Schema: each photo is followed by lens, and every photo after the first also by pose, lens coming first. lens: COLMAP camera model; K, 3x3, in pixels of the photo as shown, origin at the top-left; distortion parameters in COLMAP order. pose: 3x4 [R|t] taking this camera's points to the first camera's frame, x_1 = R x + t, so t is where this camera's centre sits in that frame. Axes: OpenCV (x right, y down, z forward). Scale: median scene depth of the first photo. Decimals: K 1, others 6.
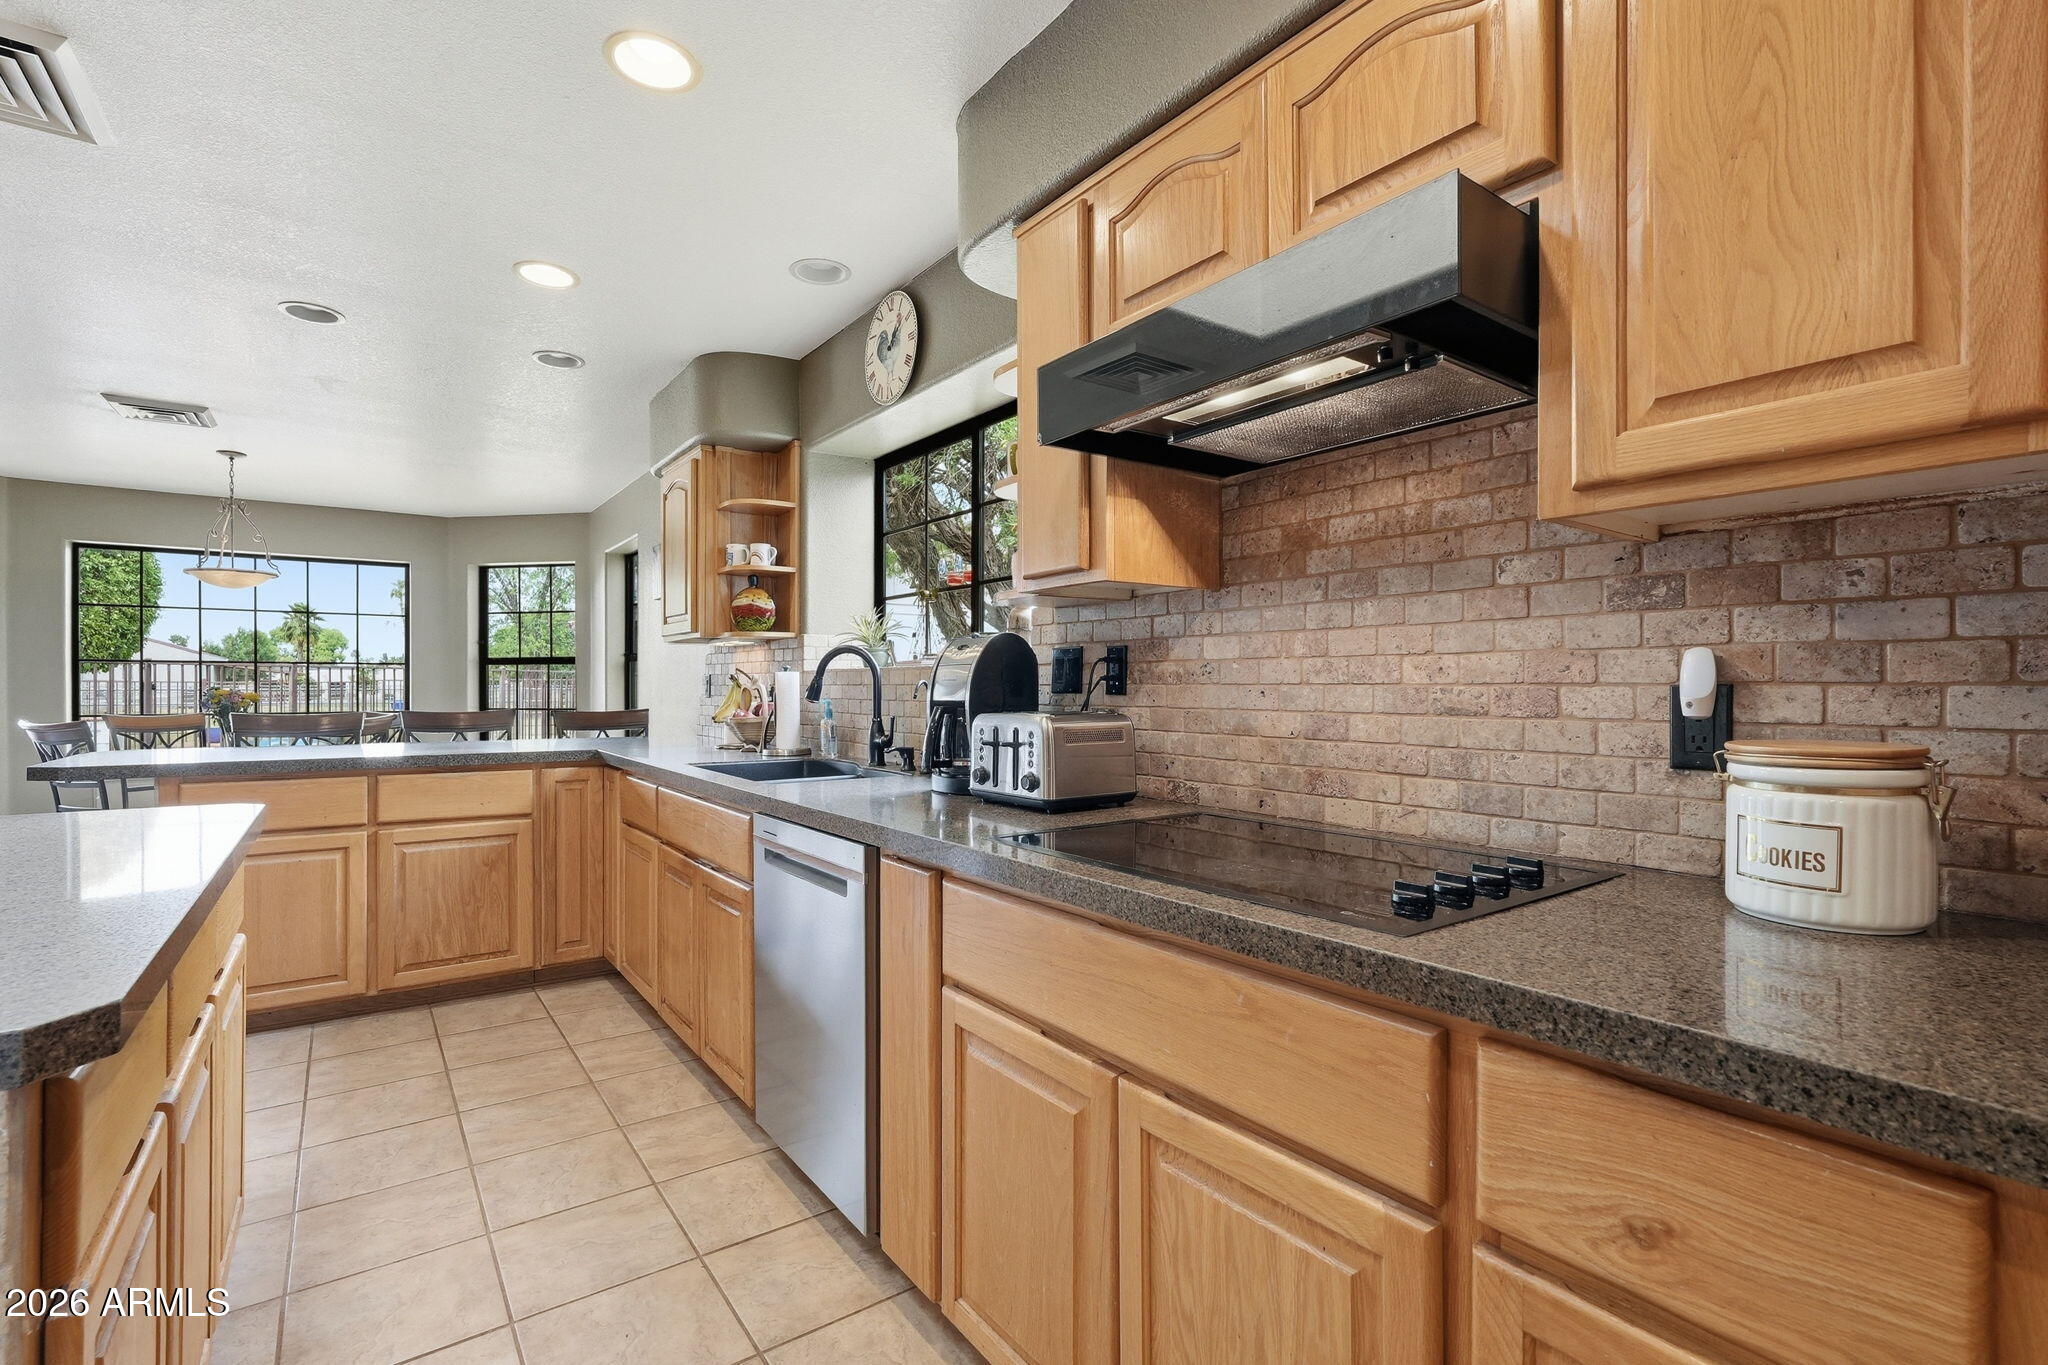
lens RADIAL K [[920.5, 0, 1006.5], [0, 920.5, 685.9], [0, 0, 1]] dist [-0.011540, 0.002834]
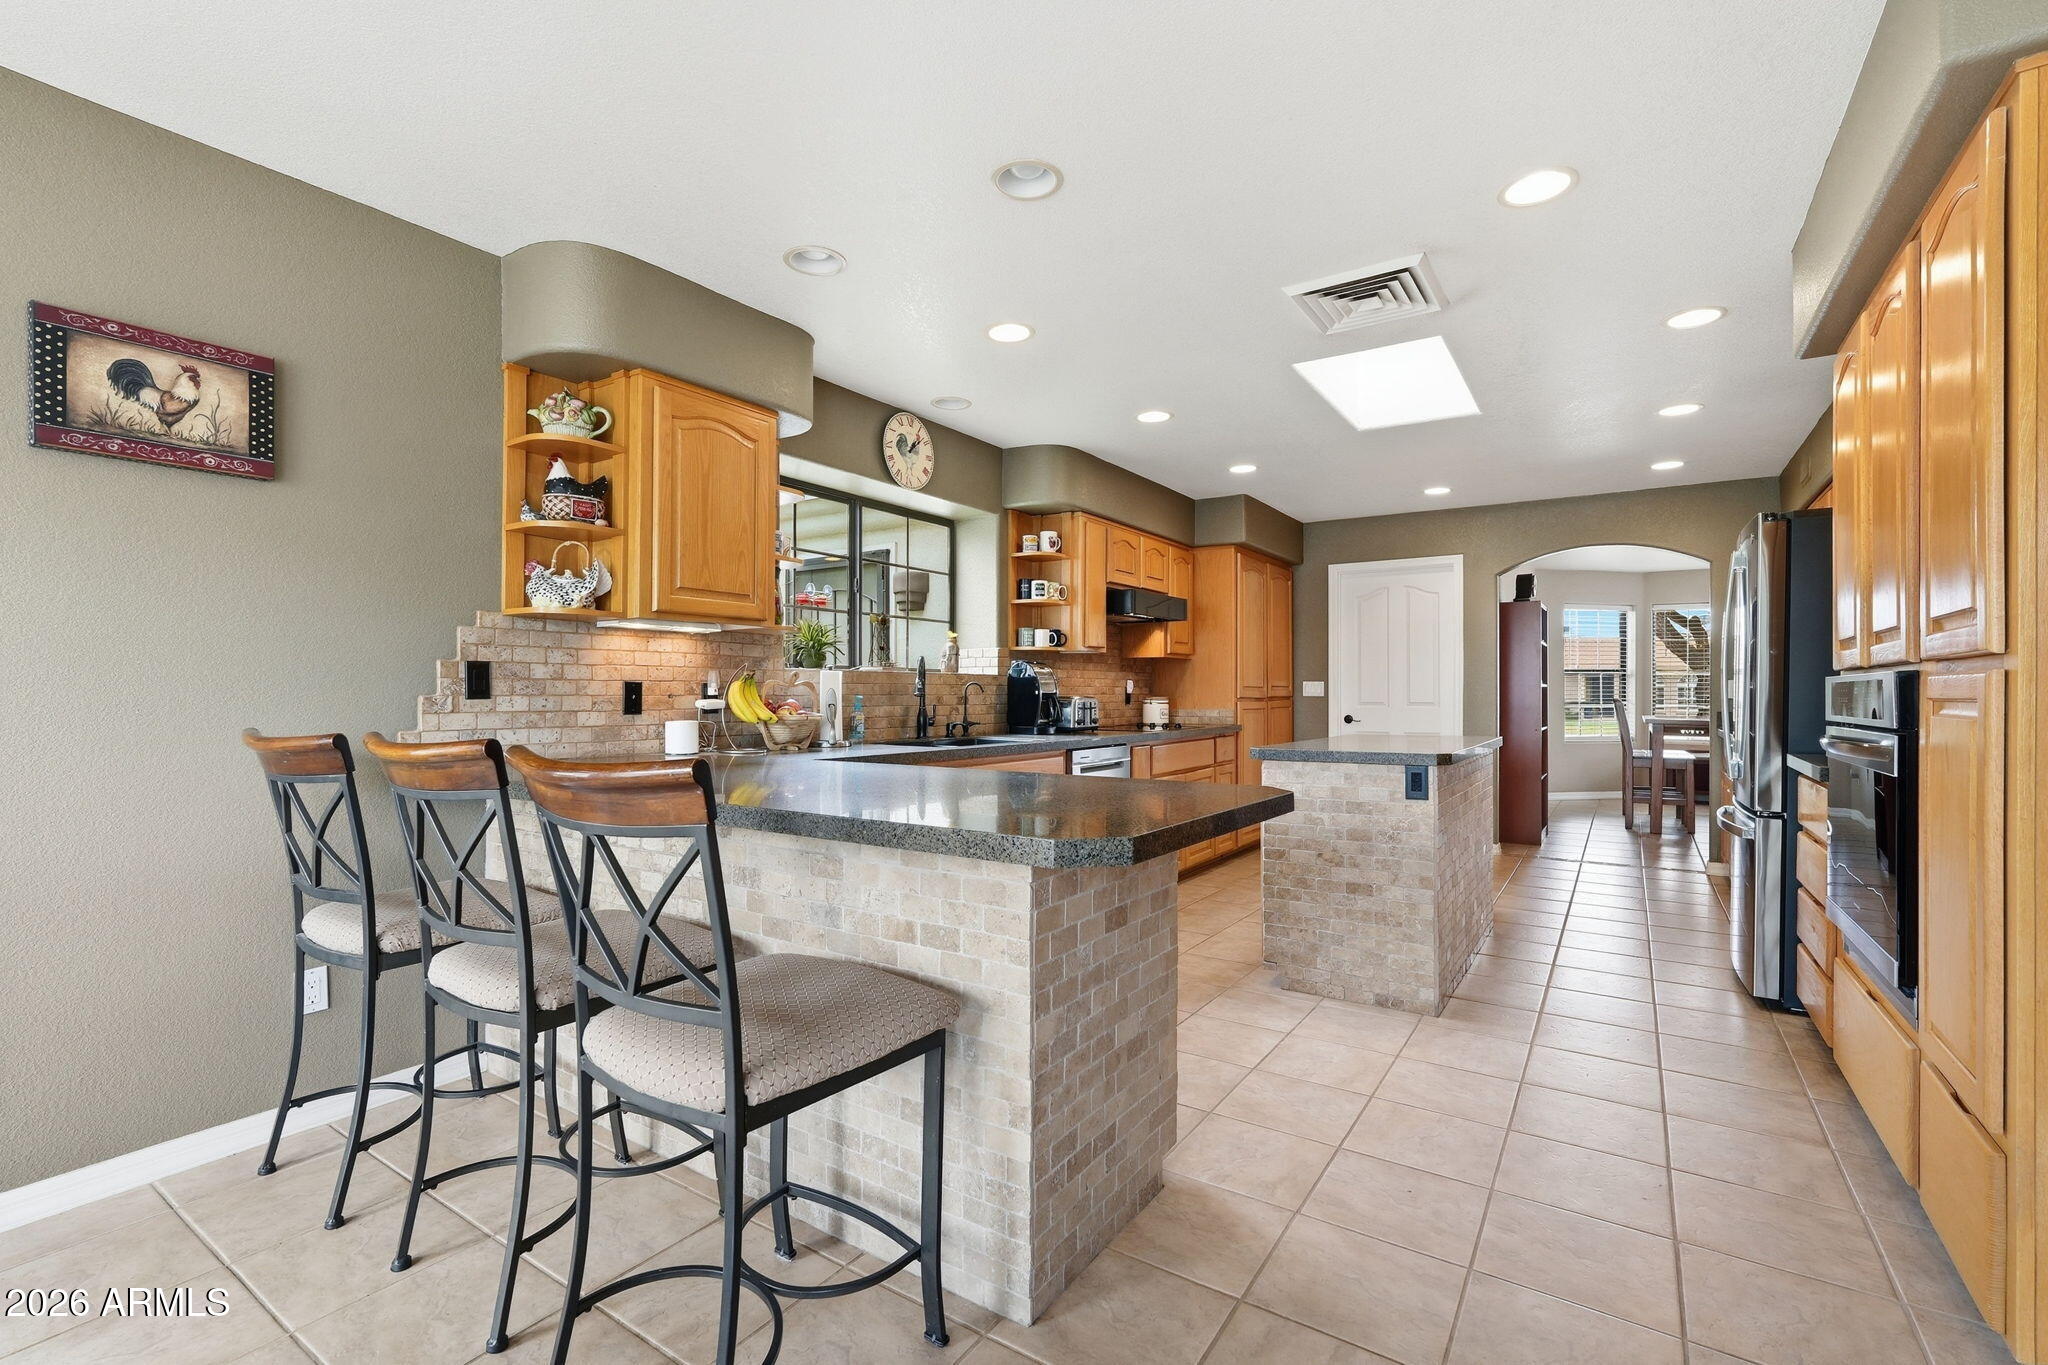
lens RADIAL K [[920.5, 0, 1019.0], [0, 920.5, 691.3], [0, 0, 1]] dist [-0.011540, 0.002834]
pose [[-0.345126, -0.000604, 0.938556, -2.350876], [-0.000664, 1.000000, 0.000400, 0.012707], [-0.938556, -0.000486, -0.345126, 2.039686]]
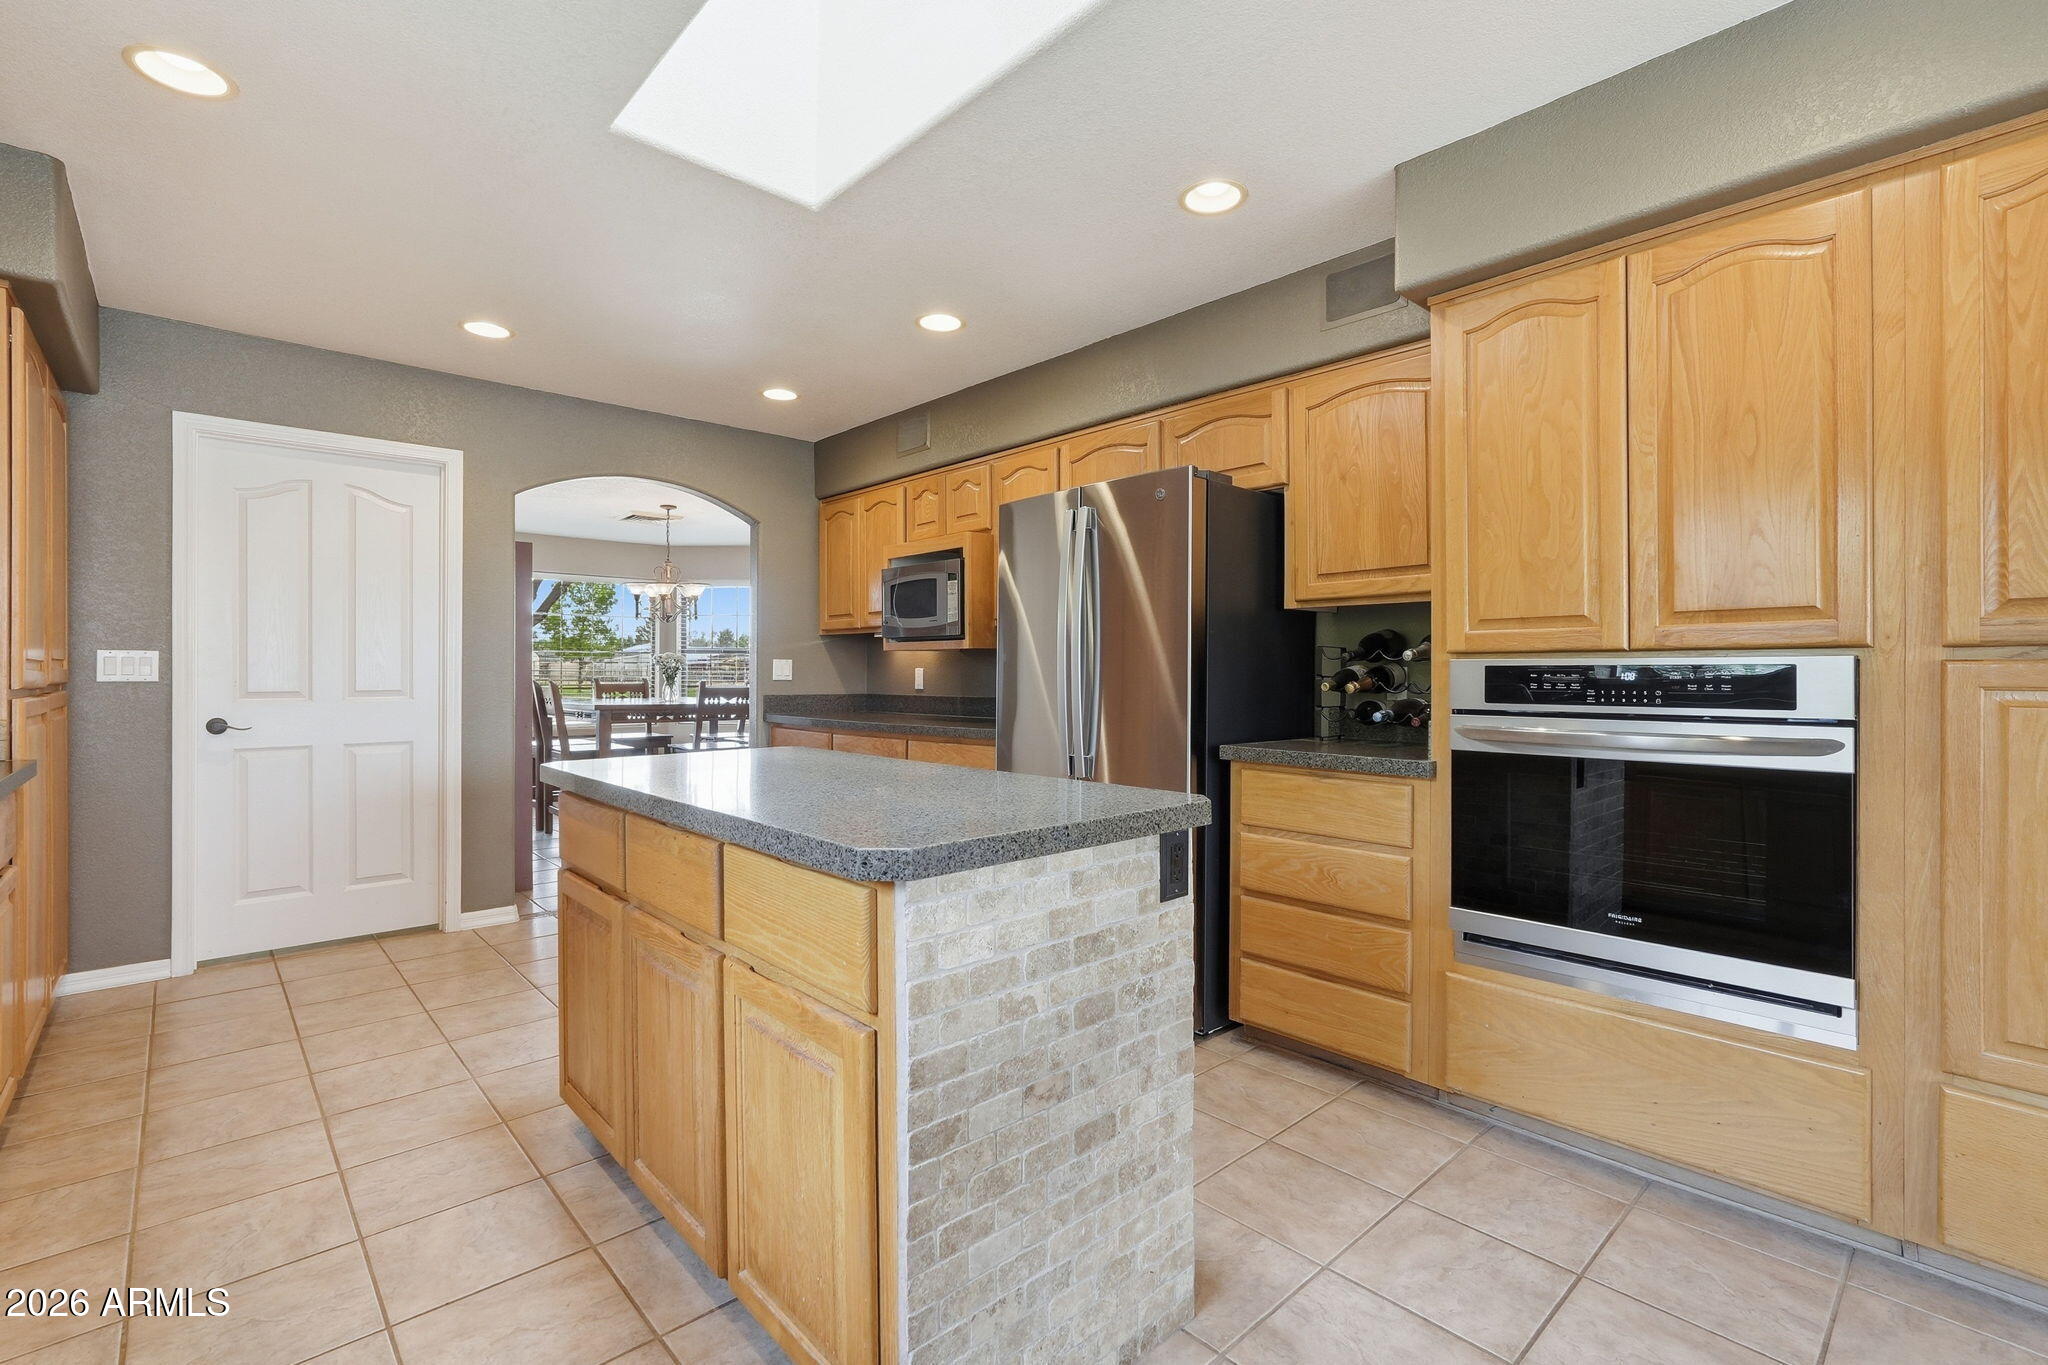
lens RADIAL K [[920.5, 0, 1028.0], [0, 920.5, 671.3], [0, 0, 1]] dist [-0.011540, 0.002834]
pose [[-0.992779, -0.004438, -0.119875, -0.818141], [-0.004351, 0.999990, -0.000991, 0.009823], [0.119878, -0.000463, -0.992788, 1.582988]]
